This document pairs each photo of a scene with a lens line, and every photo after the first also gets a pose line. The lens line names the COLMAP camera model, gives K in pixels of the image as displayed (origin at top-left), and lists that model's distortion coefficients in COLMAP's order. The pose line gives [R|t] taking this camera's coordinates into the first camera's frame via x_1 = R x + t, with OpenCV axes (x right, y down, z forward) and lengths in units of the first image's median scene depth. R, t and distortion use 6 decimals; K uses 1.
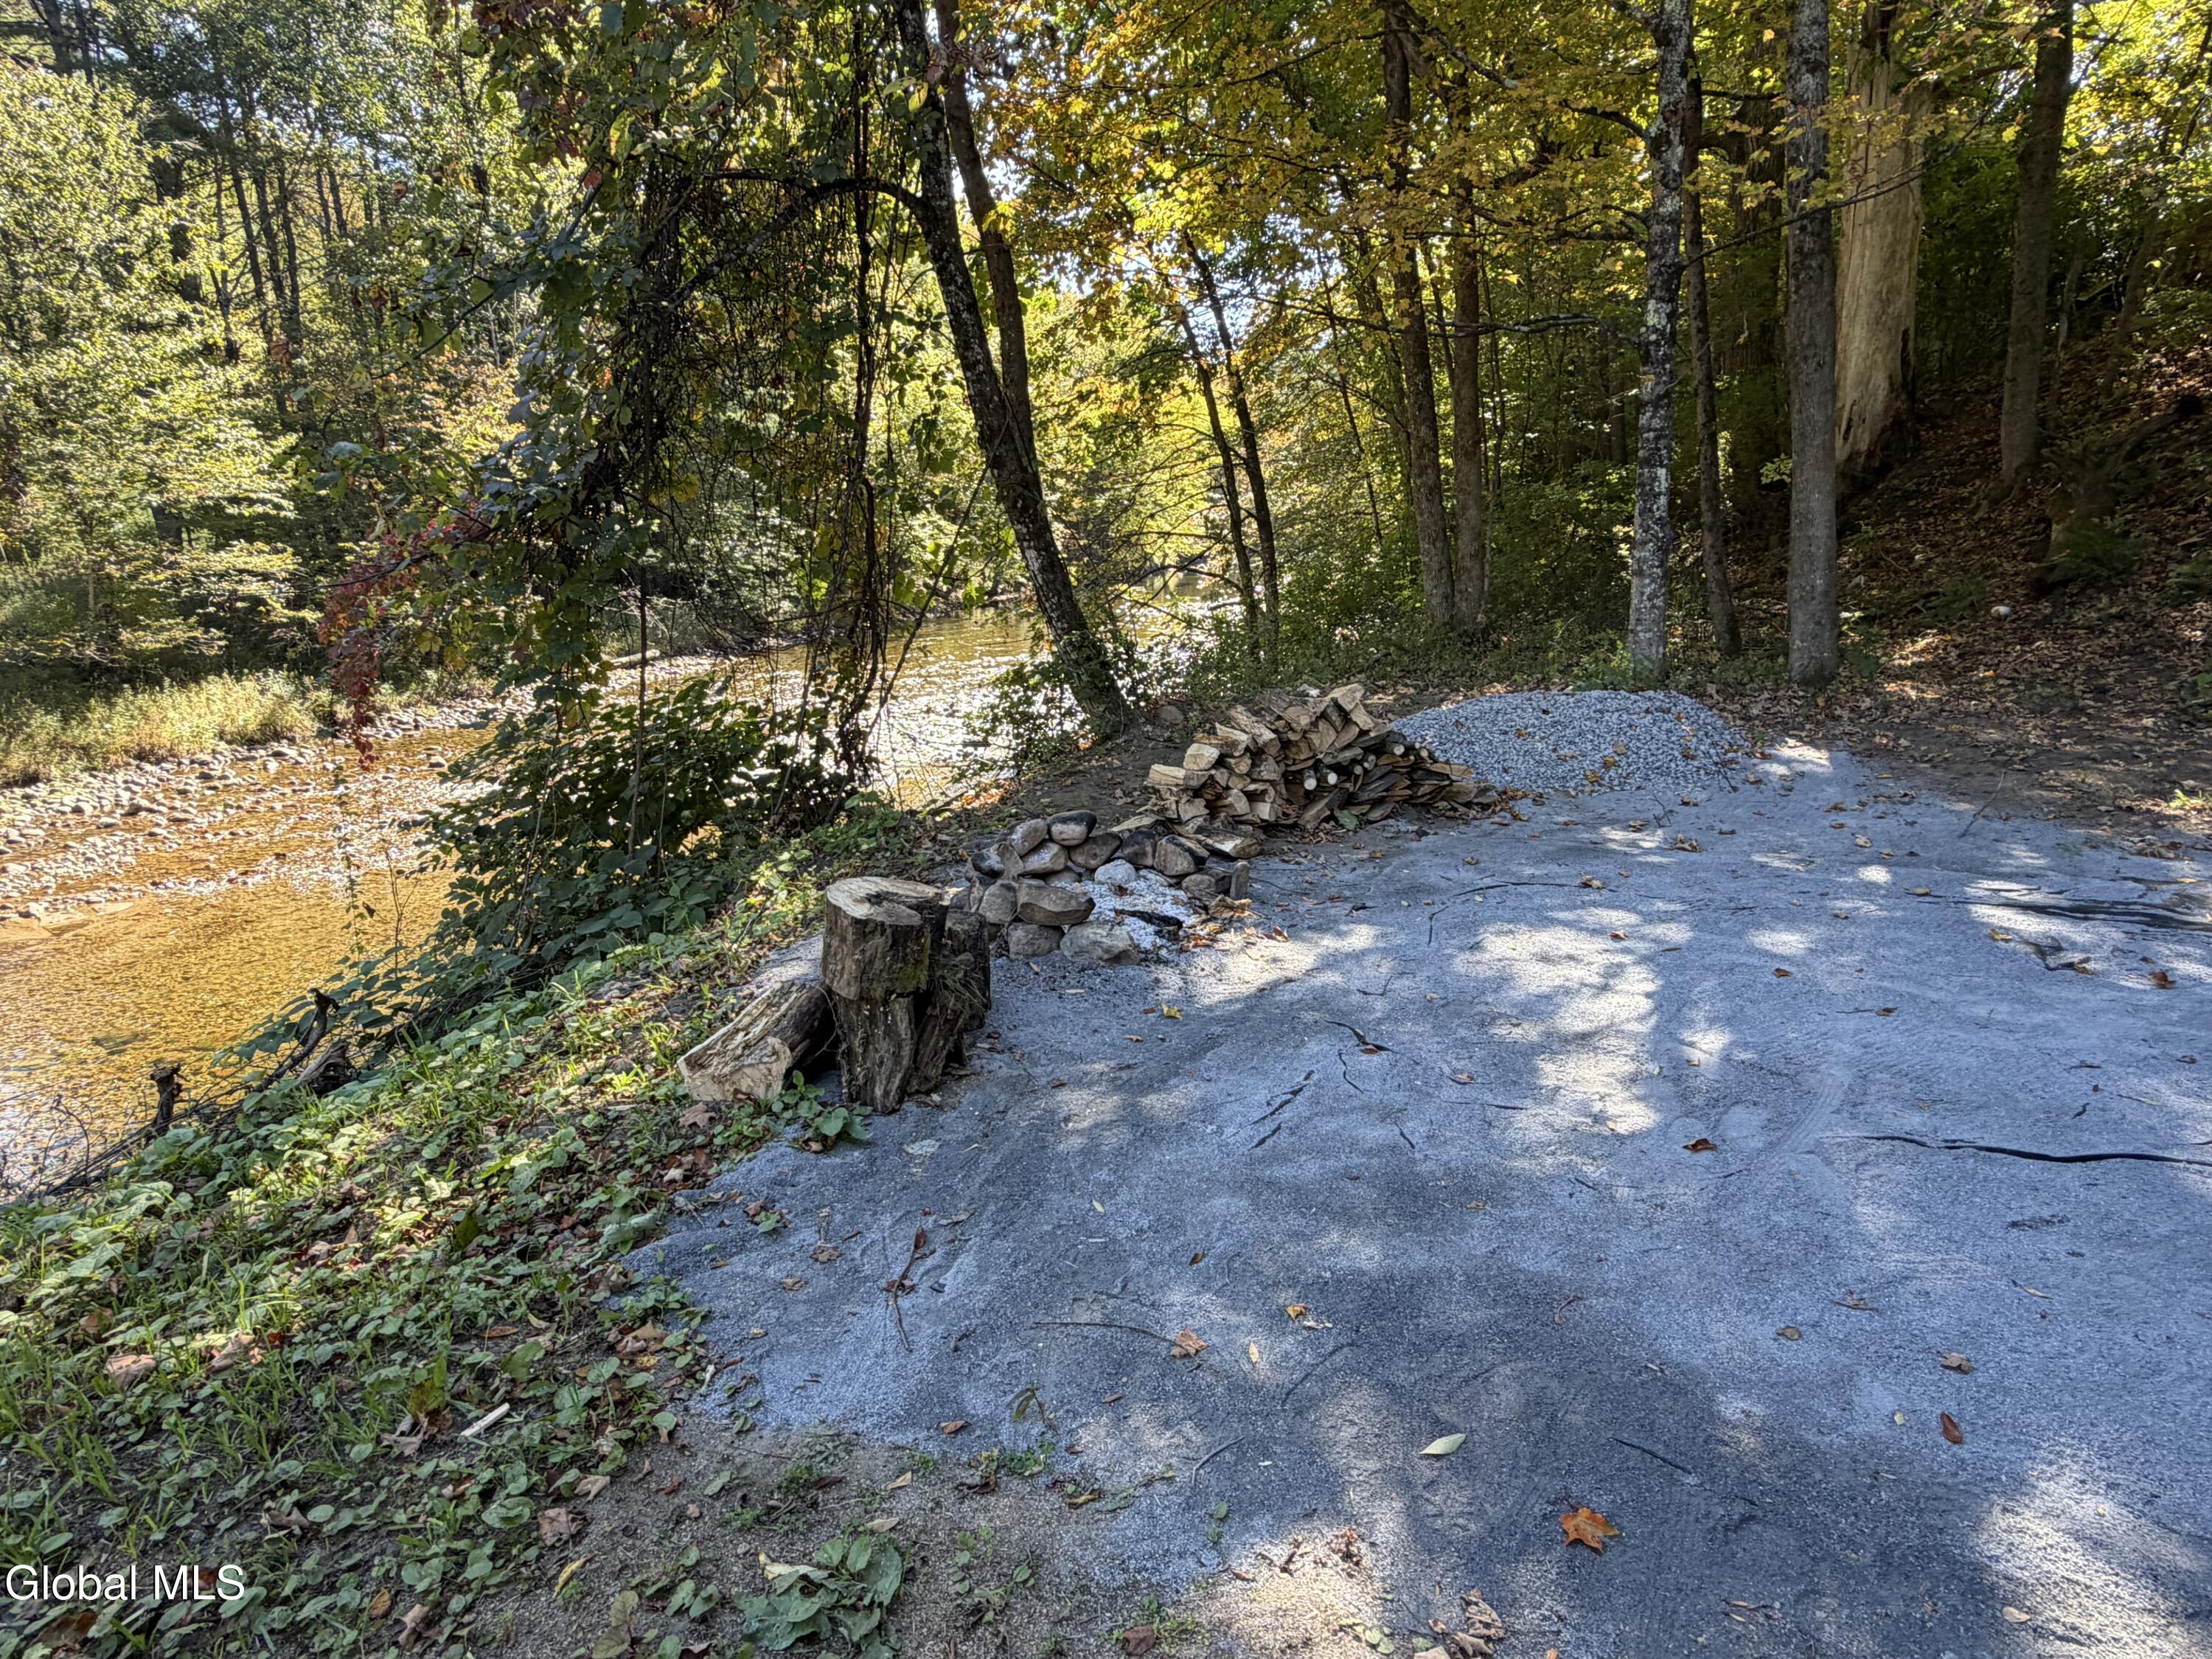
lens RADIAL K [[1234.1, 0, 1107.7], [0, 1234.1, 829.7], [0, 0, 1]] dist [0.008785, -0.000194]
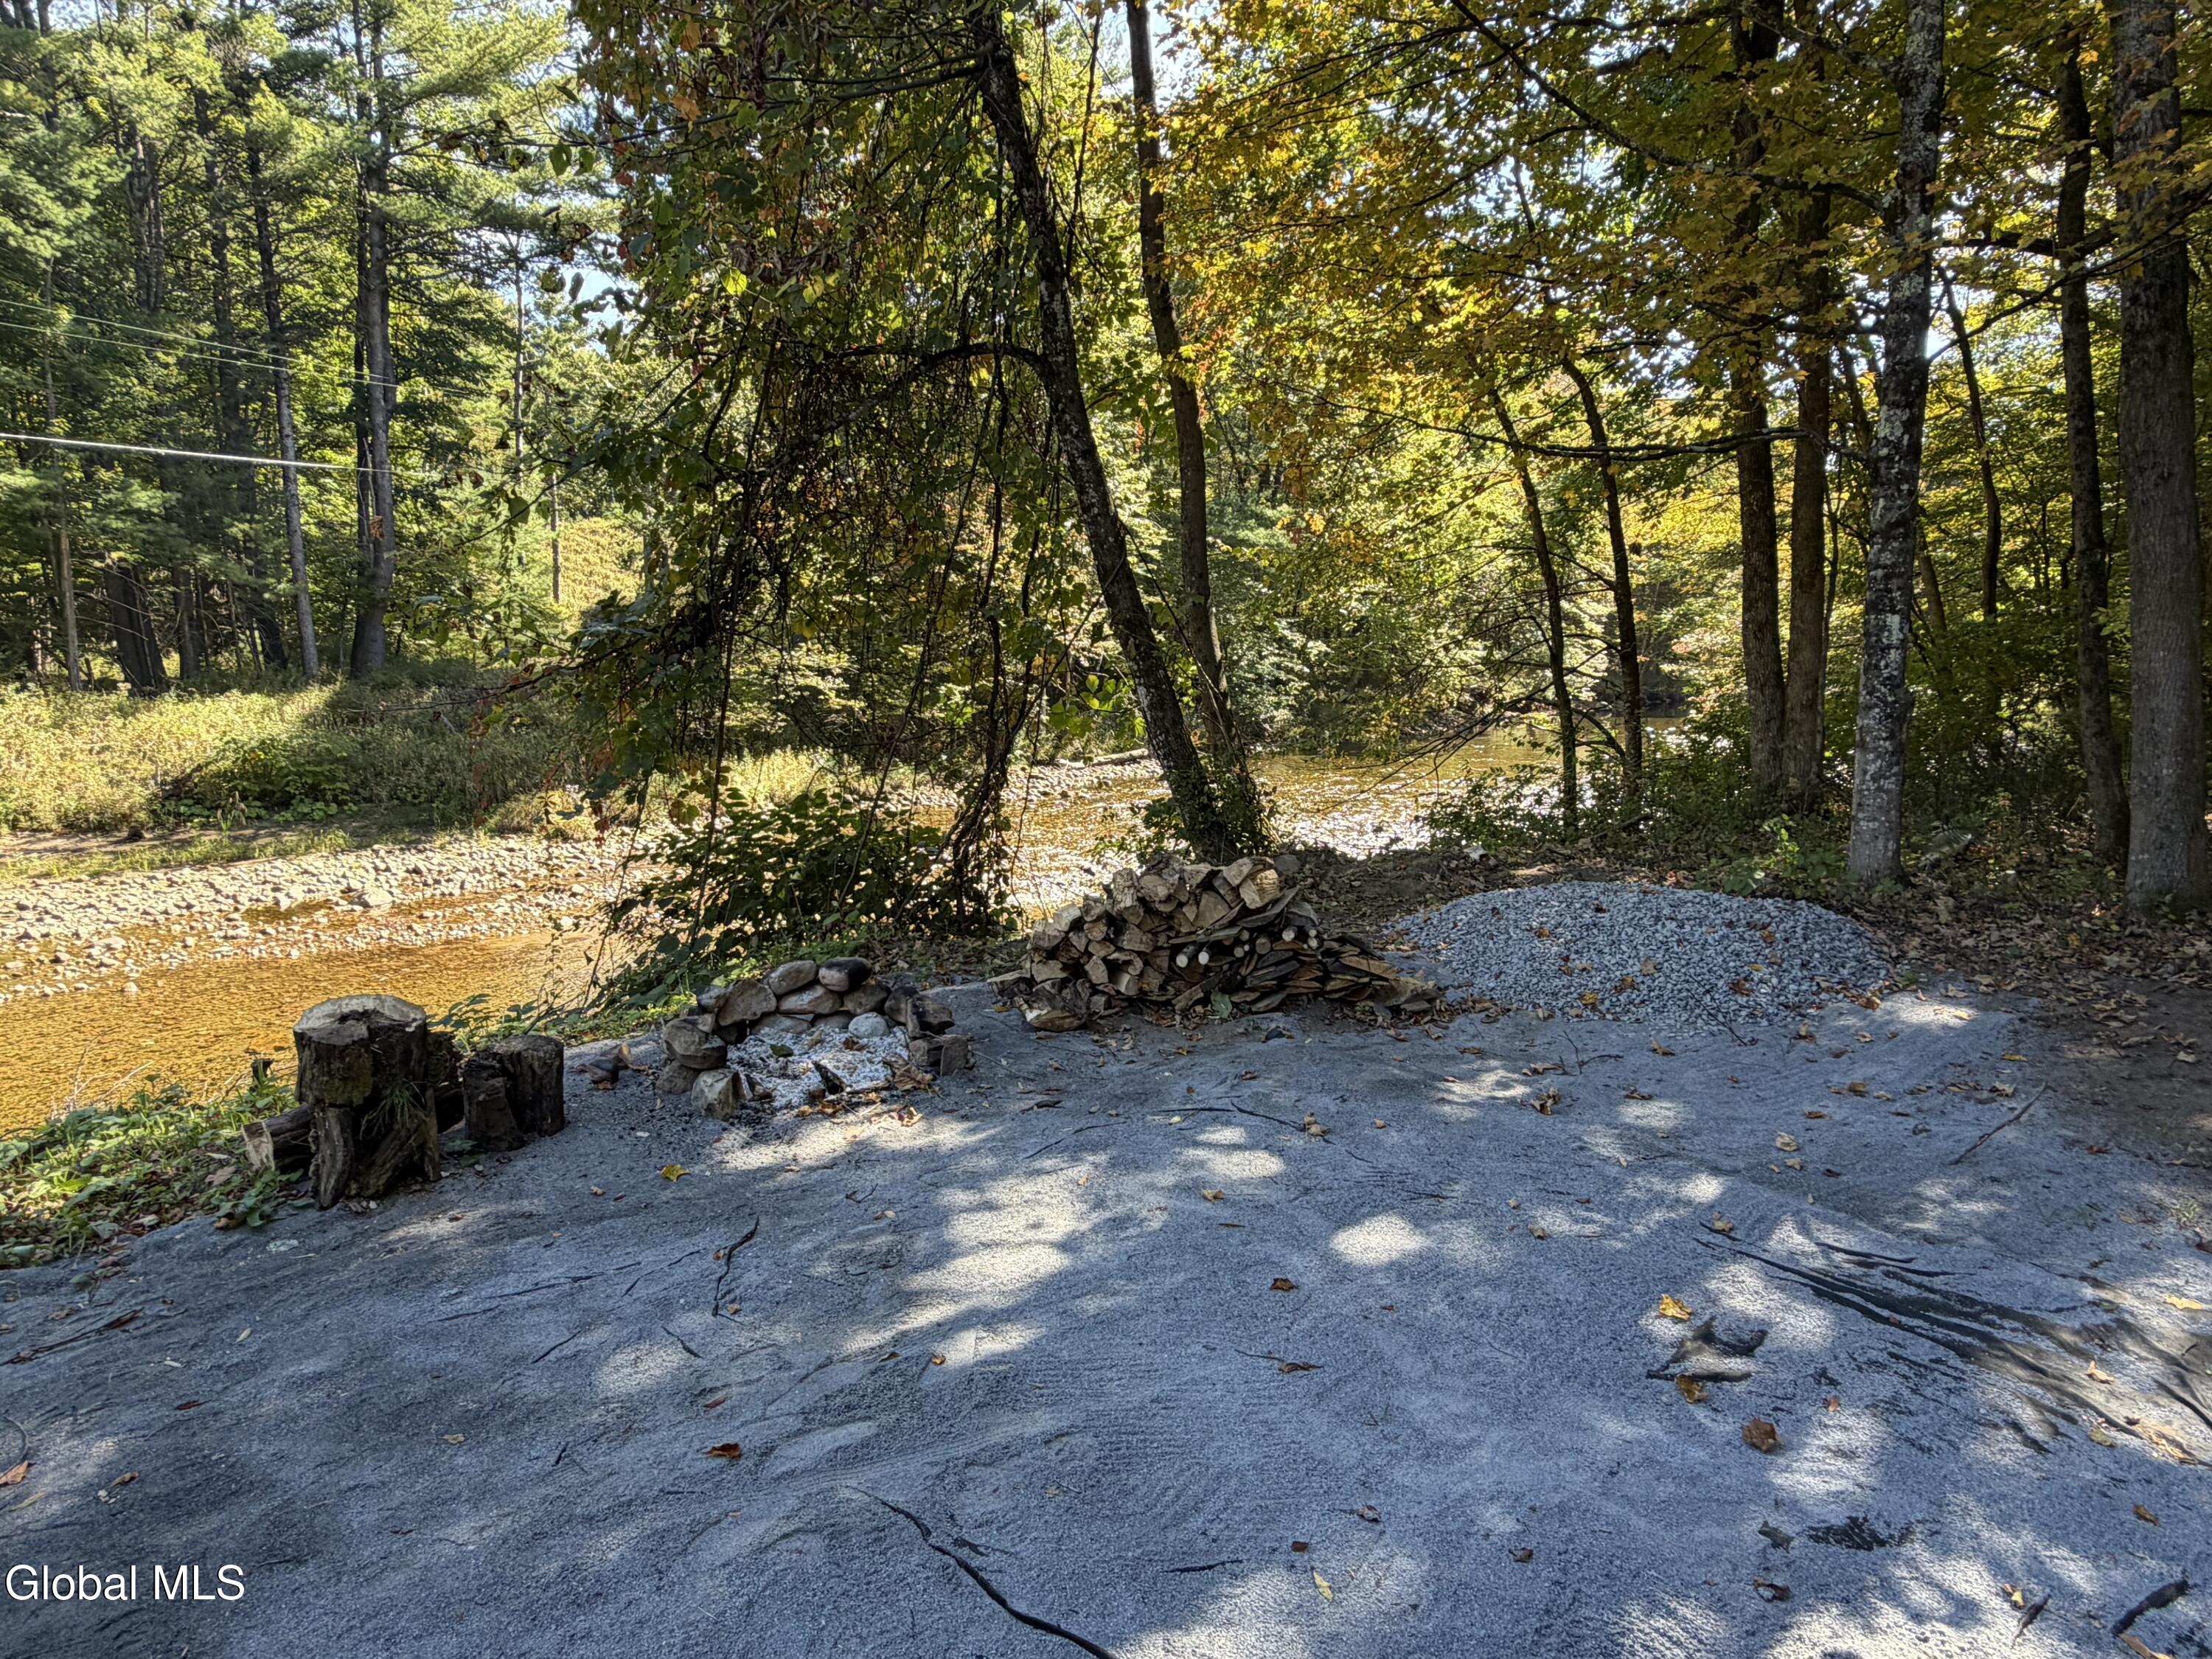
lens RADIAL K [[1234.1, 0, 1106.7], [0, 1234.1, 833.6], [0, 0, 1]] dist [0.008785, -0.000194]
pose [[0.898734, 0.091169, -0.428912, 0.116111], [-0.125722, 0.990656, -0.052863, -0.017552], [0.420085, 0.101434, 0.901798, 0.035044]]
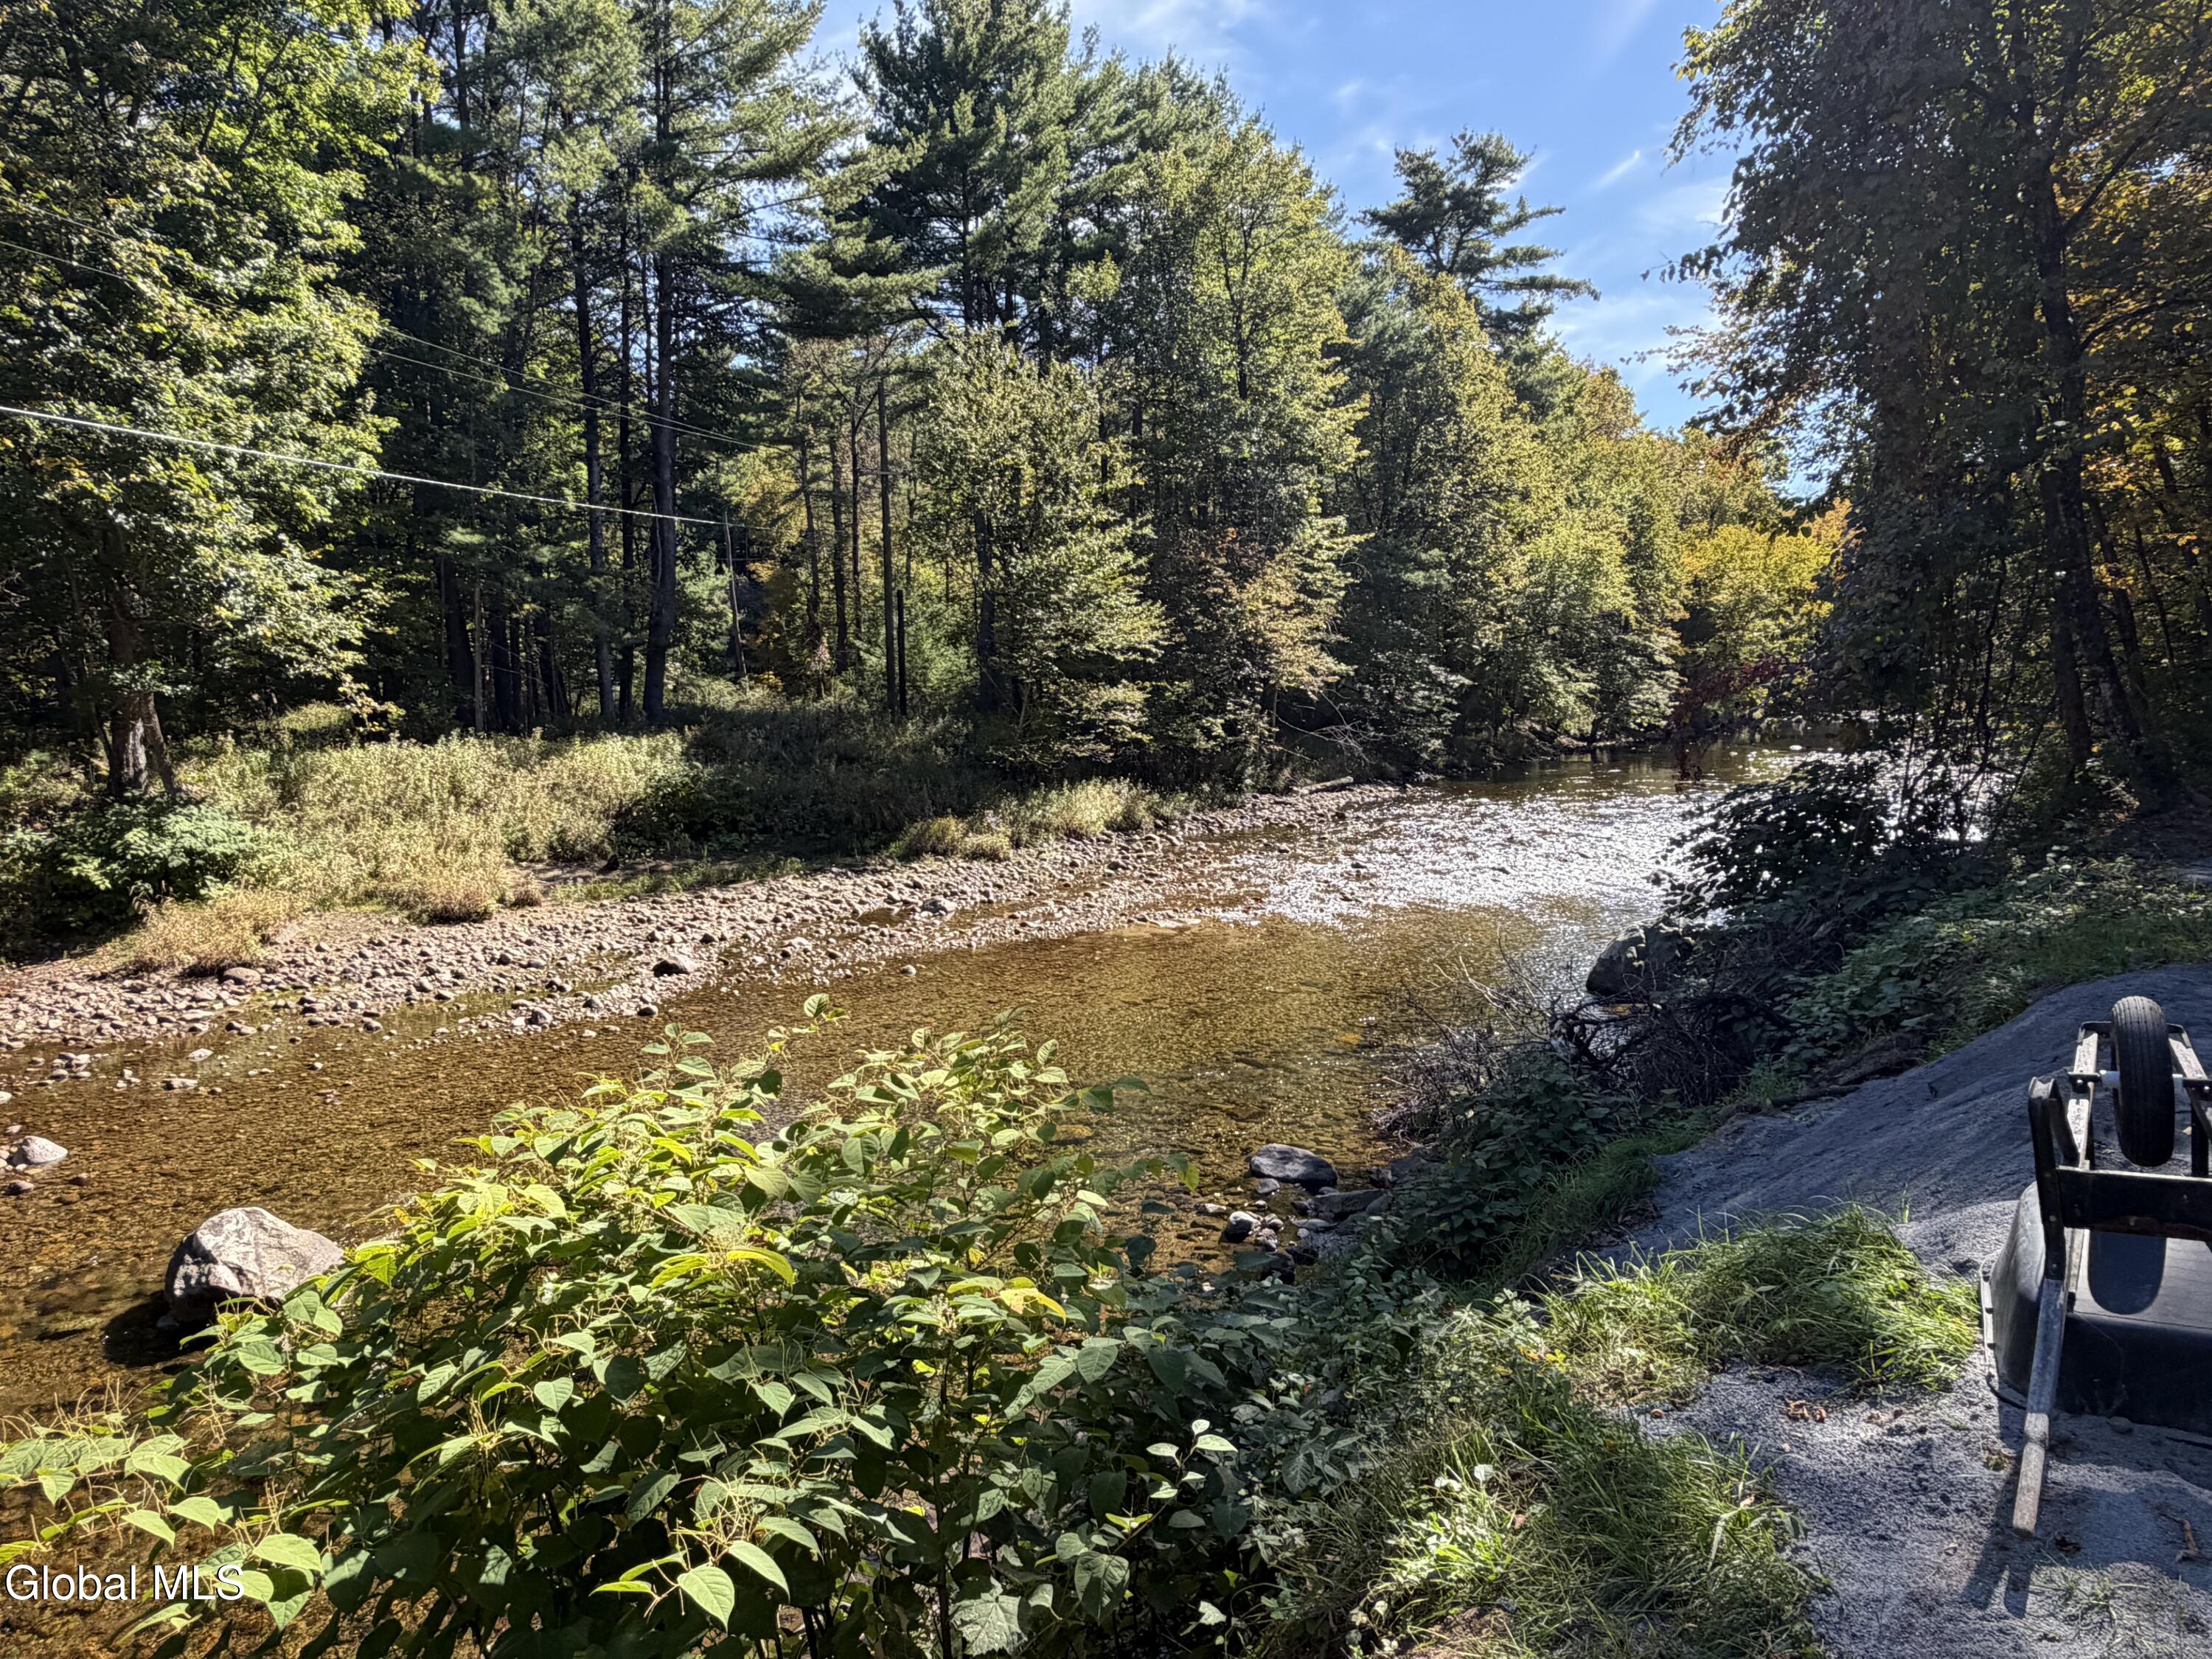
lens RADIAL K [[1269.8, 0, 1104.4], [0, 1269.8, 830.4], [0, 0, 1]] dist [0.003248, 0.000430]
pose [[0.927859, 0.055171, -0.368827, -0.220639], [-0.098278, 0.990211, -0.099118, 0.068388], [0.359748, 0.128216, 0.924198, -0.263238]]
